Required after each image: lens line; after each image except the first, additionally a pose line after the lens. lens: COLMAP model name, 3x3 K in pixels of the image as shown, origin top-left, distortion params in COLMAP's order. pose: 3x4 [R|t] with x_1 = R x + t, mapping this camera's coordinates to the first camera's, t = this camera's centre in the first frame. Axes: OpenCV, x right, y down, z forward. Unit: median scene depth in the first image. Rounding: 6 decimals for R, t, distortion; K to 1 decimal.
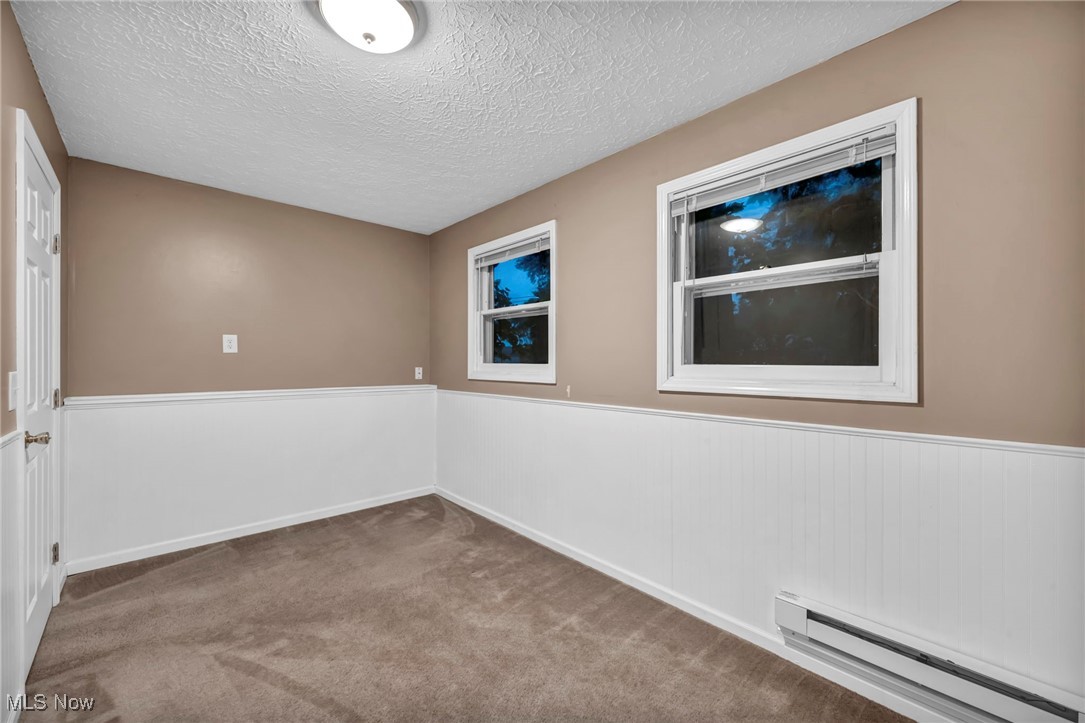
lens RADIAL K [[435.2, 0, 537.6], [0, 435.2, 360.1], [0, 0, 1]] dist [0.000799, 0.000034]
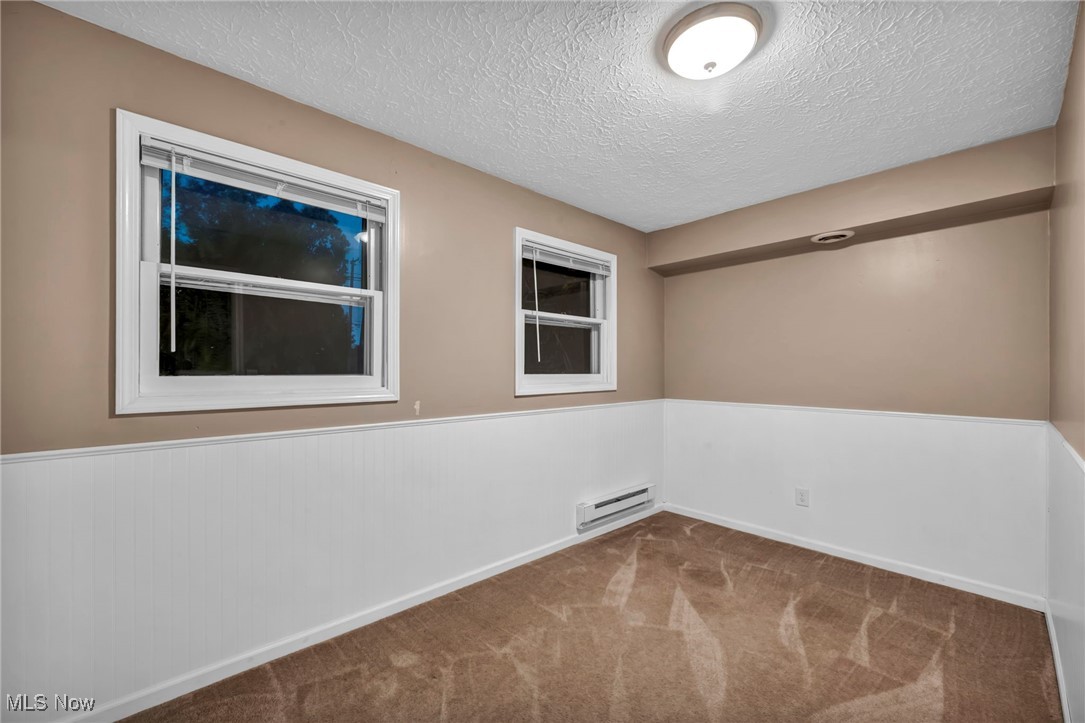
lens RADIAL K [[411.4, 0, 518.7], [0, 411.4, 369.0], [0, 0, 1]] dist [-0.008357, 0.000243]
pose [[0.038546, 0.002666, 0.999253, -0.708161], [-0.002755, 0.999993, -0.002562, -0.001305], [-0.999253, -0.002655, 0.038553, 0.774860]]
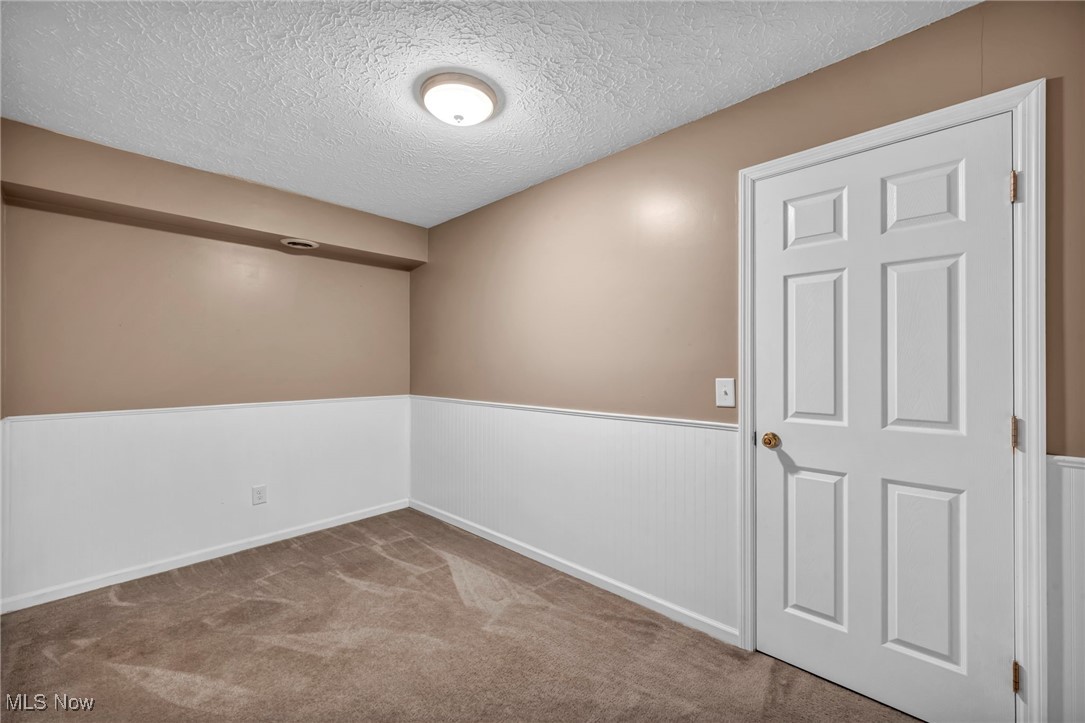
lens RADIAL K [[435.2, 0, 546.8], [0, 435.2, 356.5], [0, 0, 1]] dist [0.000799, 0.000034]
pose [[-0.998804, -0.002460, -0.048834, -0.299991], [-0.001494, 0.999803, -0.019803, -0.006514], [0.048873, -0.019706, -0.998611, 1.229555]]
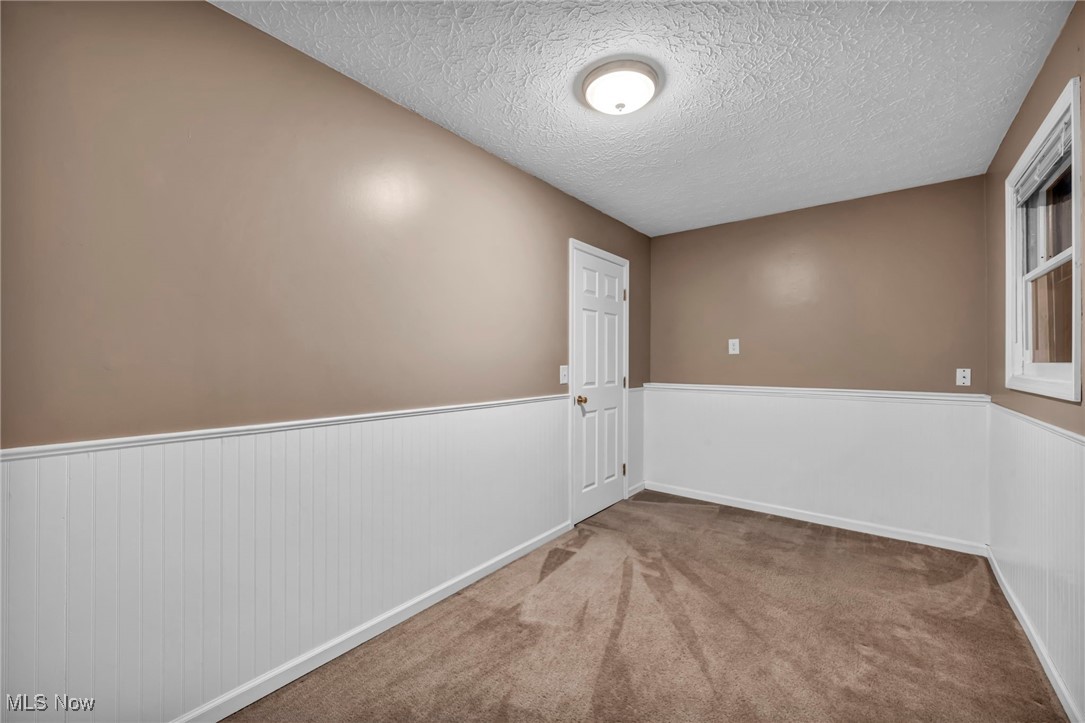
lens RADIAL K [[435.2, 0, 548.3], [0, 435.2, 358.6], [0, 0, 1]] dist [0.000799, 0.000034]
pose [[0.150738, -0.010697, -0.988516, 0.461992], [0.002521, 0.999942, -0.010437, 0.007971], [0.988570, -0.000919, 0.150757, 0.328895]]
